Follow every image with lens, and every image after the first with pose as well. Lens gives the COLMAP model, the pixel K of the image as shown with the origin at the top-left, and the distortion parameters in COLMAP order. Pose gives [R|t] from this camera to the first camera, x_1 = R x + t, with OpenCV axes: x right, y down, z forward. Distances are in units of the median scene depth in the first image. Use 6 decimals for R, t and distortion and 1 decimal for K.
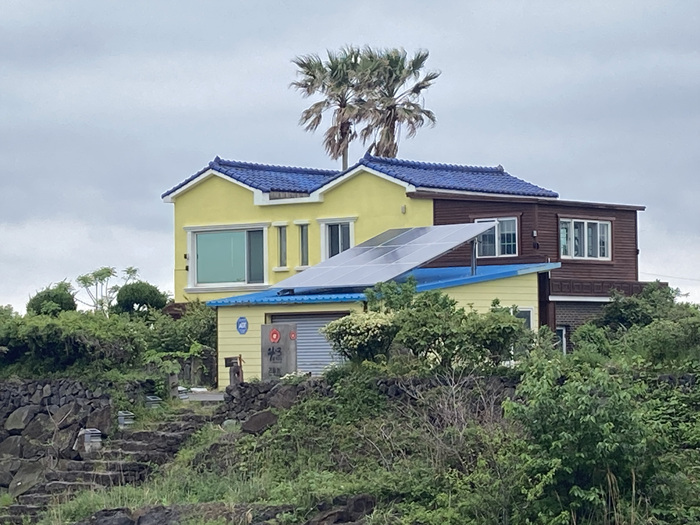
lens RADIAL K [[2302.8, 0, 350.0], [0, 2302.8, 262.5], [0, 0, 1]] dist [0.988405, 0.005757]
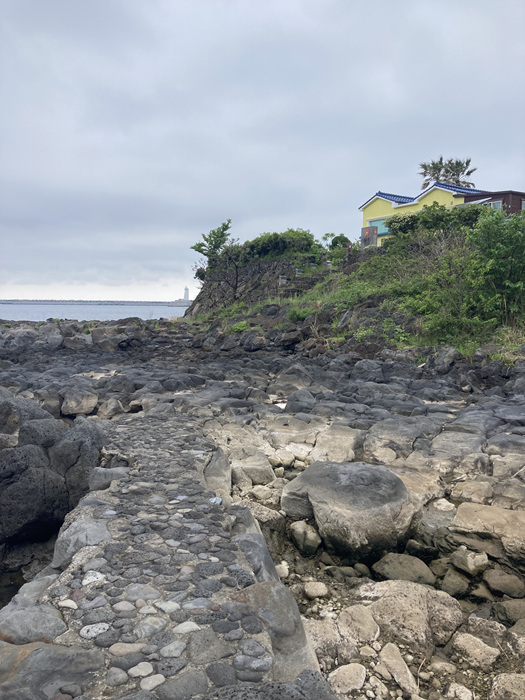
lens RADIAL K [[577.2, 0, 262.5], [0, 577.2, 350.0], [0, 0, 1]] dist [0.001254, 0.004470]
pose [[0.941943, 0.029654, -0.334461, 0.043700], [0.010534, 0.992992, 0.117710, 0.057242], [0.335608, -0.114399, 0.935029, 0.351141]]
